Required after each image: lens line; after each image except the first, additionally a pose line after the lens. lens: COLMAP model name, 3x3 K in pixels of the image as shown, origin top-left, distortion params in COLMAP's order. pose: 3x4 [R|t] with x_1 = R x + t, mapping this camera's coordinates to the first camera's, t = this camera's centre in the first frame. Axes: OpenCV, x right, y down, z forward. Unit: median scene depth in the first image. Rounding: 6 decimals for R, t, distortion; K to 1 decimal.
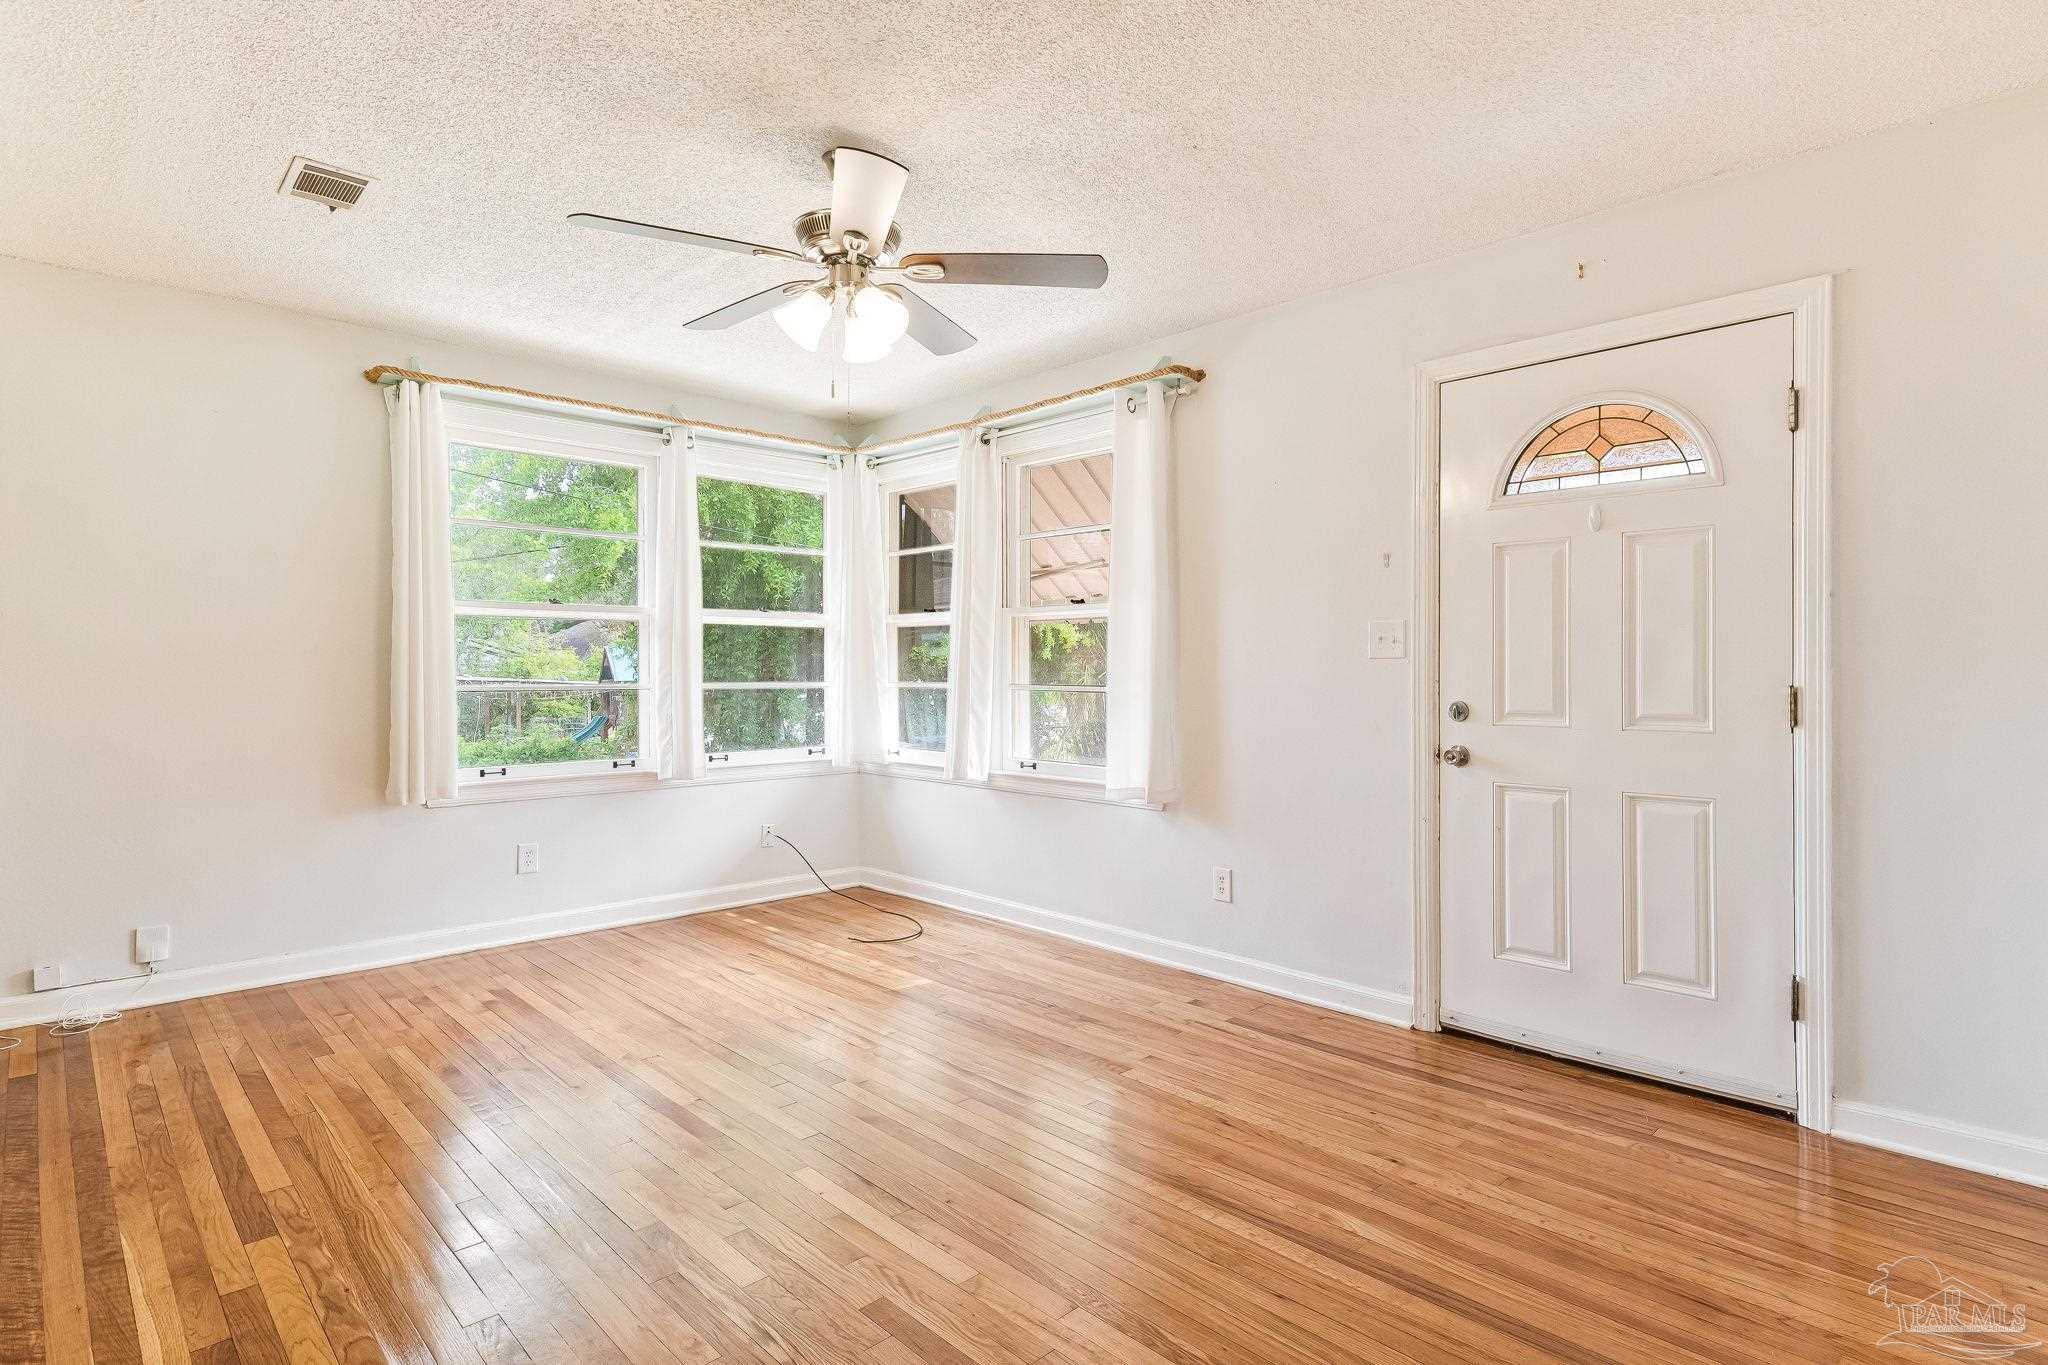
lens RADIAL K [[1032.2, 0, 1027.9], [0, 1032.2, 686.6], [0, 0, 1]] dist [-0.003360, -0.000654]
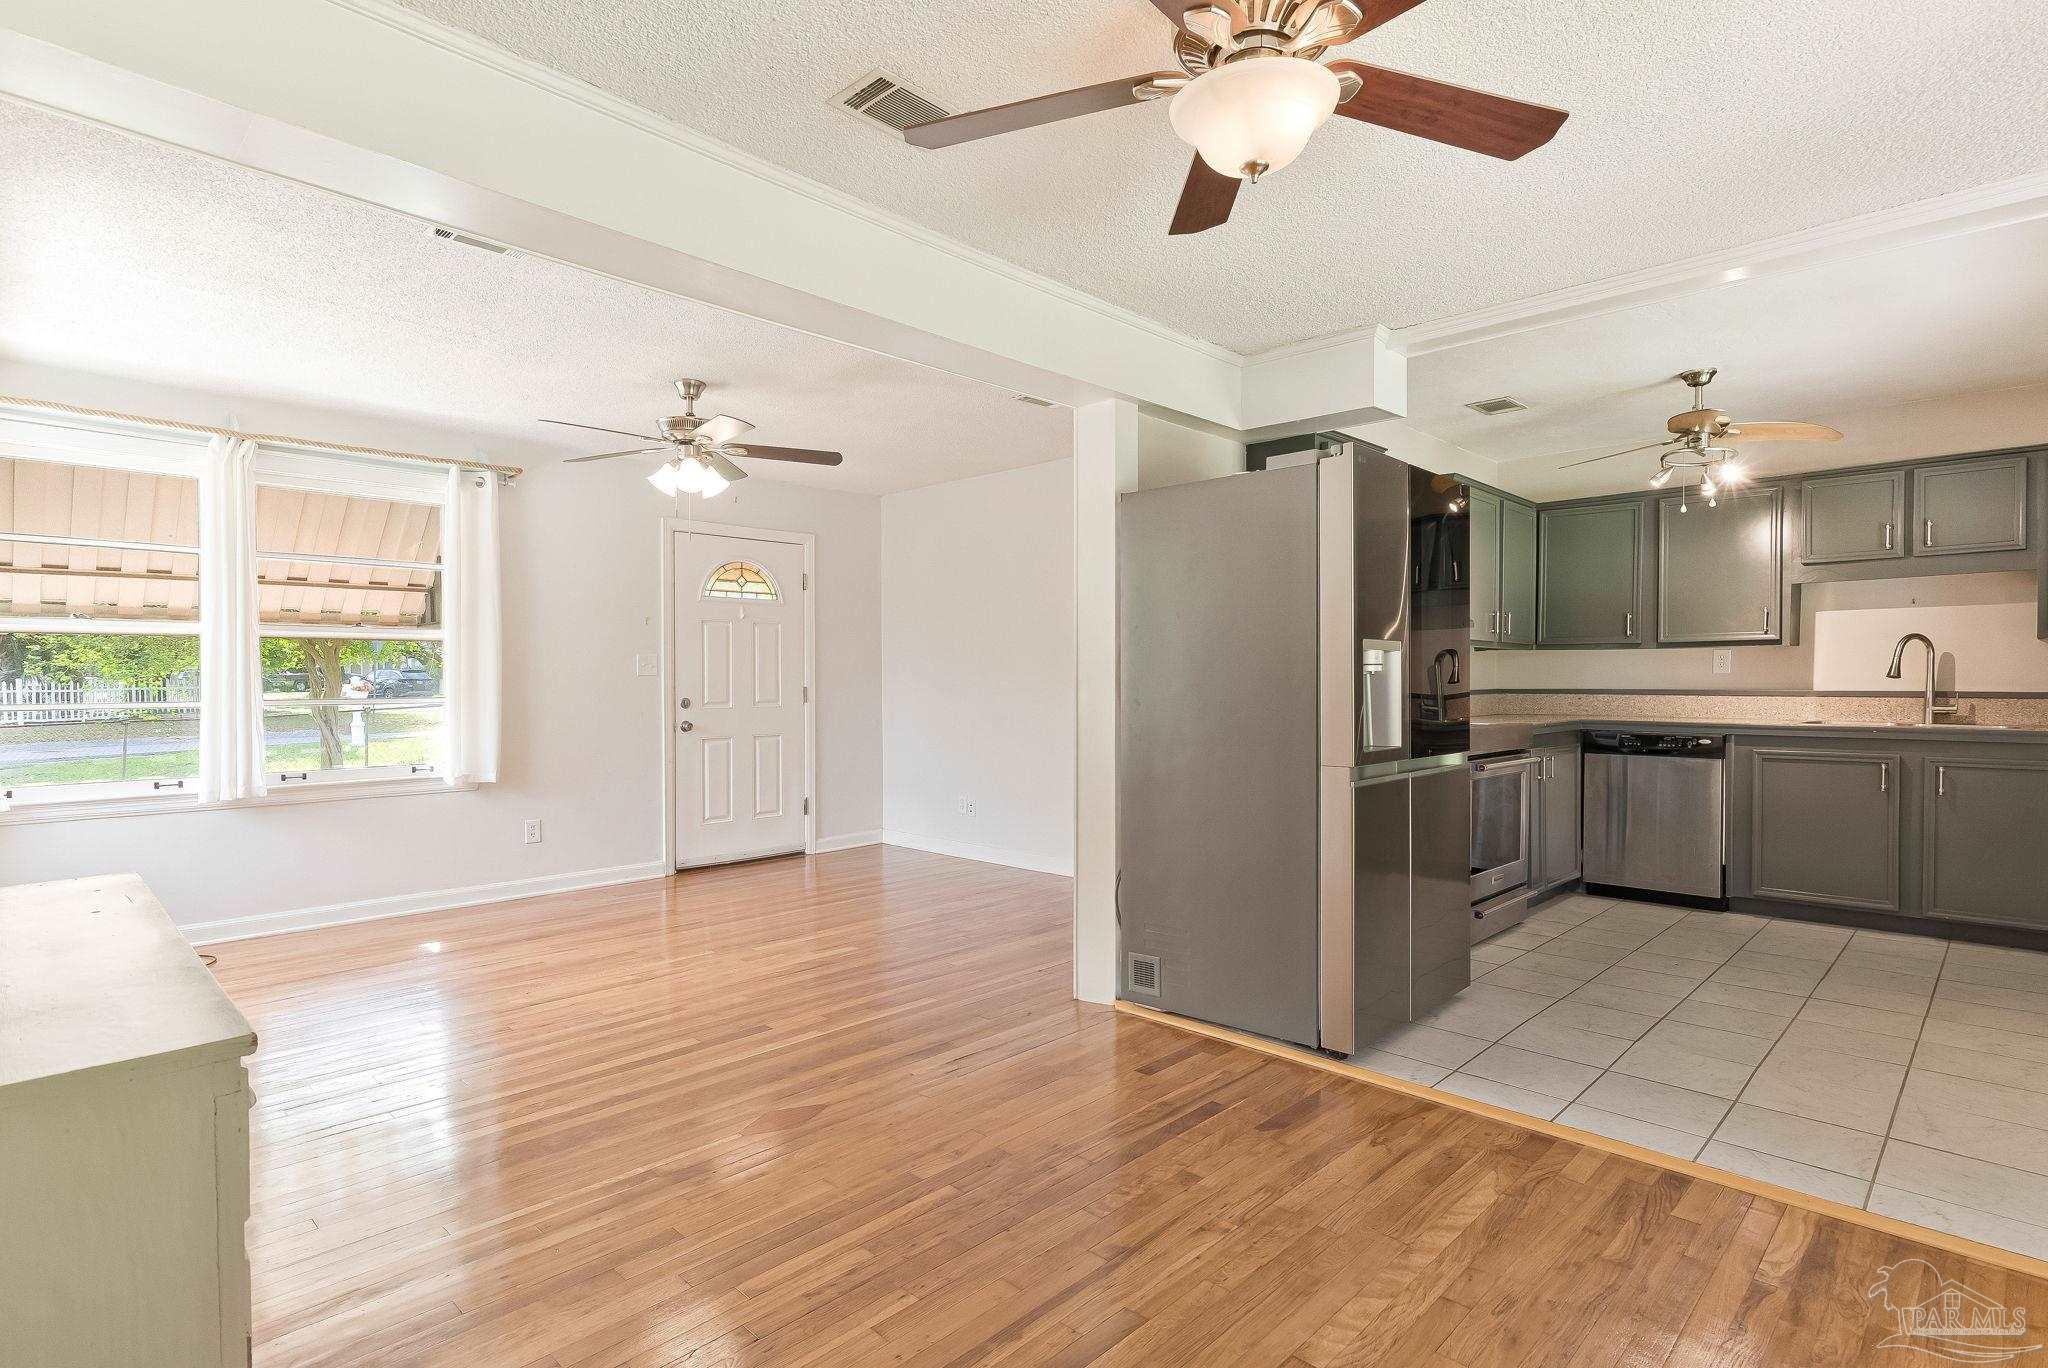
lens RADIAL K [[1032.2, 0, 1033.6], [0, 1032.2, 701.8], [0, 0, 1]] dist [-0.003360, -0.000654]
pose [[-0.006691, -0.021130, 0.999754, -2.026999], [0.026371, 0.999425, 0.021299, -0.004164], [-0.999630, 0.026507, -0.006130, 0.474023]]
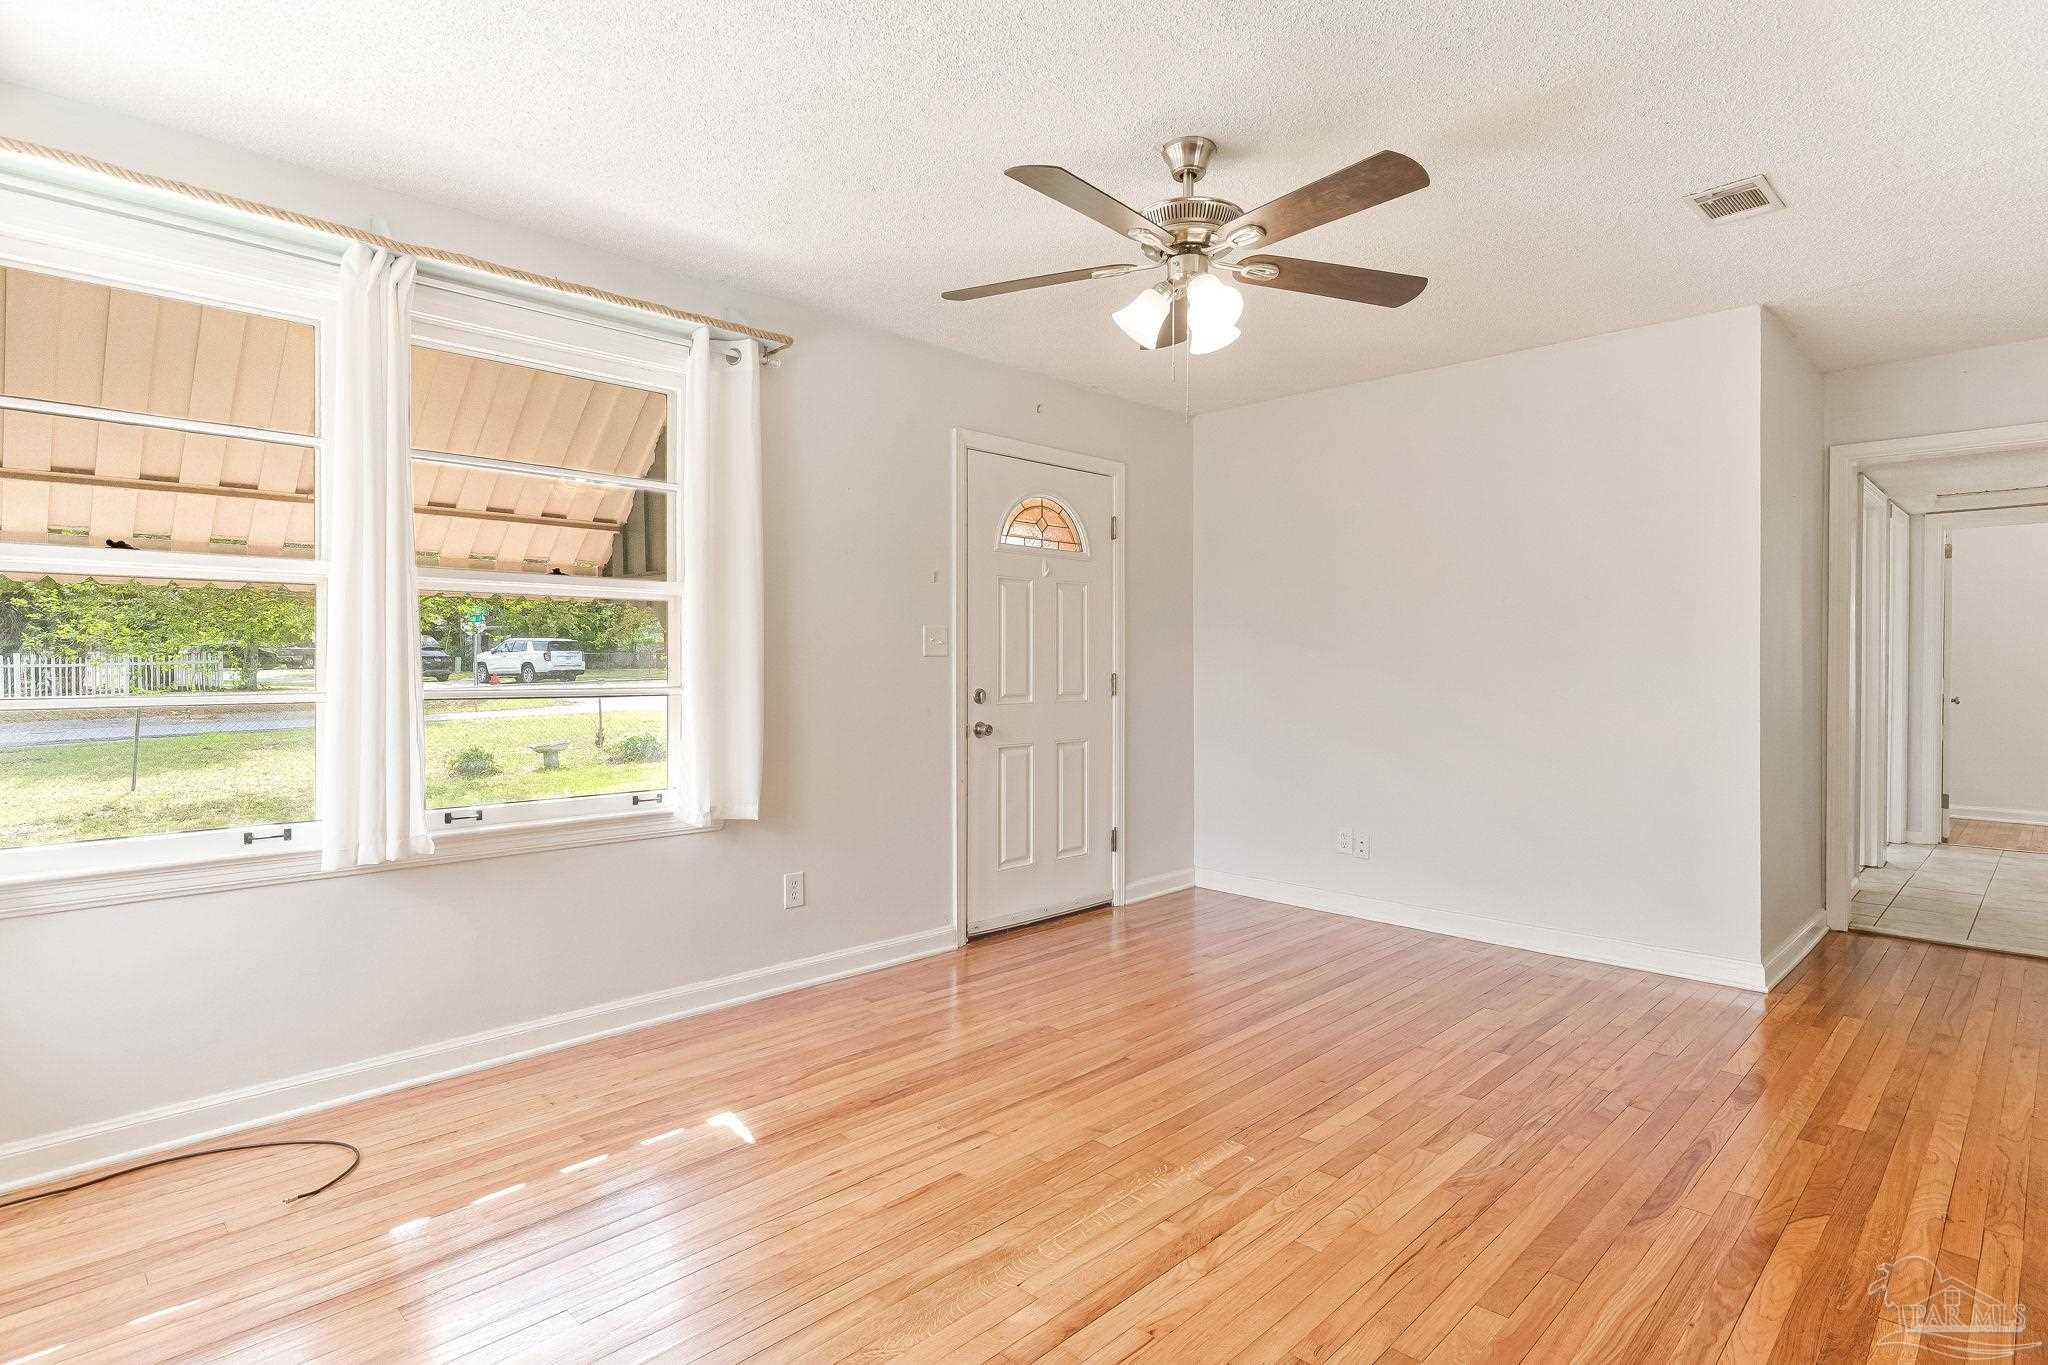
lens RADIAL K [[1032.2, 0, 1043.4], [0, 1032.2, 678.7], [0, 0, 1]] dist [-0.003360, -0.000654]
pose [[-0.012563, -0.015052, 0.999808, -1.233833], [0.017133, 0.999737, 0.015267, -0.024951], [-0.999774, 0.017321, -0.012302, 1.240931]]
